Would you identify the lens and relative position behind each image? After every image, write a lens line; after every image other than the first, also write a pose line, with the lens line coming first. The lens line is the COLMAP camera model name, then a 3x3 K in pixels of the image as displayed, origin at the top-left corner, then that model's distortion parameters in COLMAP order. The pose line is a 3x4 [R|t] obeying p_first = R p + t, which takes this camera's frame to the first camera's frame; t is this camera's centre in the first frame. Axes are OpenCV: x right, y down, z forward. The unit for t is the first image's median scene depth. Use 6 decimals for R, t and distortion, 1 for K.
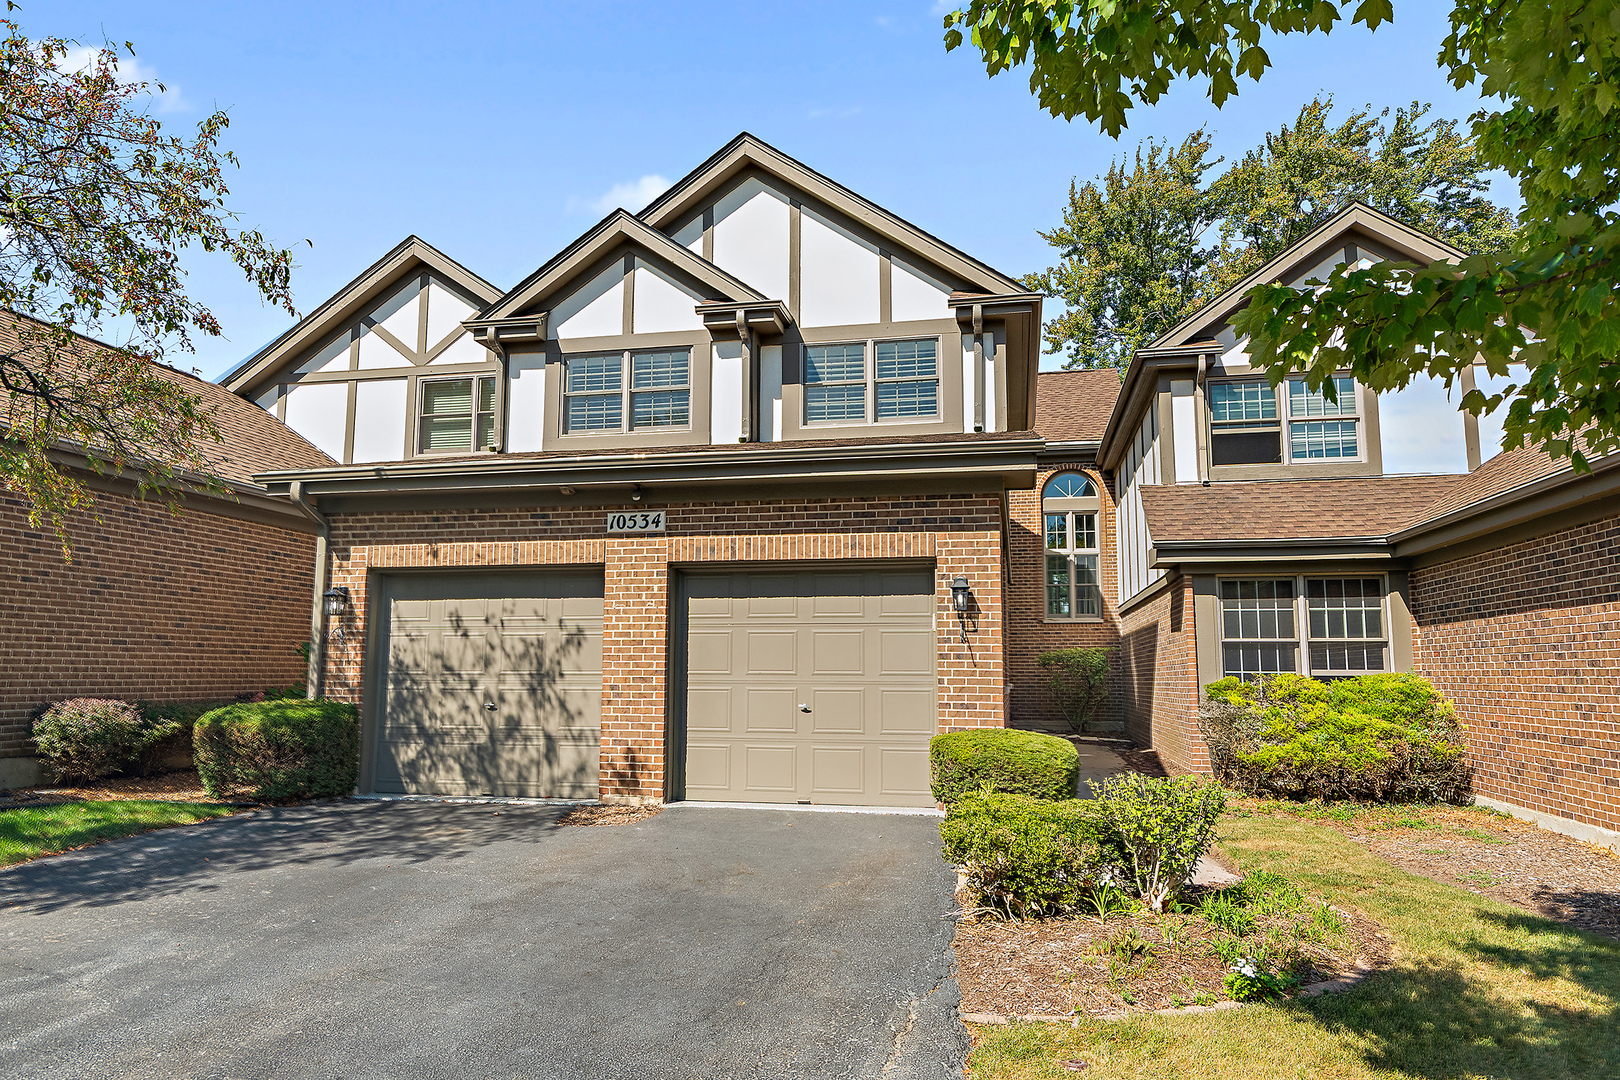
lens RADIAL K [[1013.1, 0, 814.5], [0, 1013.1, 543.1], [0, 0, 1]] dist [0.000647, -0.000047]
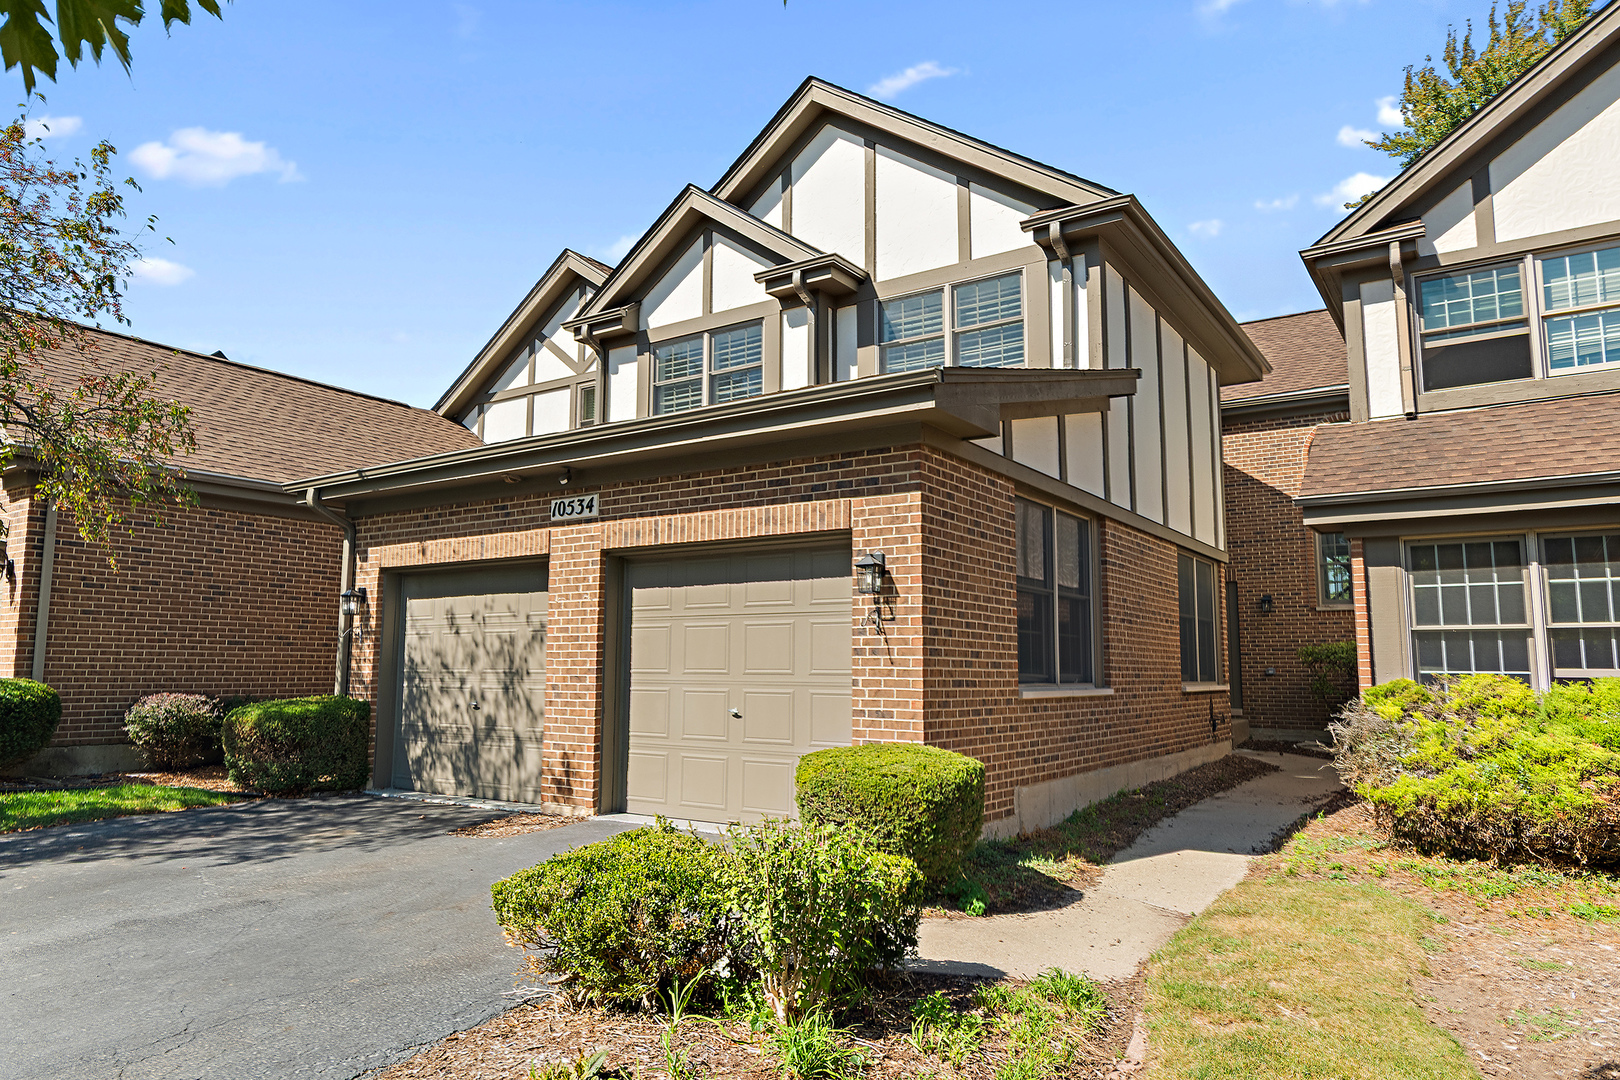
lens RADIAL K [[1013.1, 0, 811.1], [0, 1013.1, 541.8], [0, 0, 1]] dist [0.000647, -0.000047]
pose [[0.927515, -0.045322, -0.371029, 0.342511], [0.045534, 0.998929, -0.008192, 0.025739], [0.371003, -0.009296, 0.928585, 0.208335]]
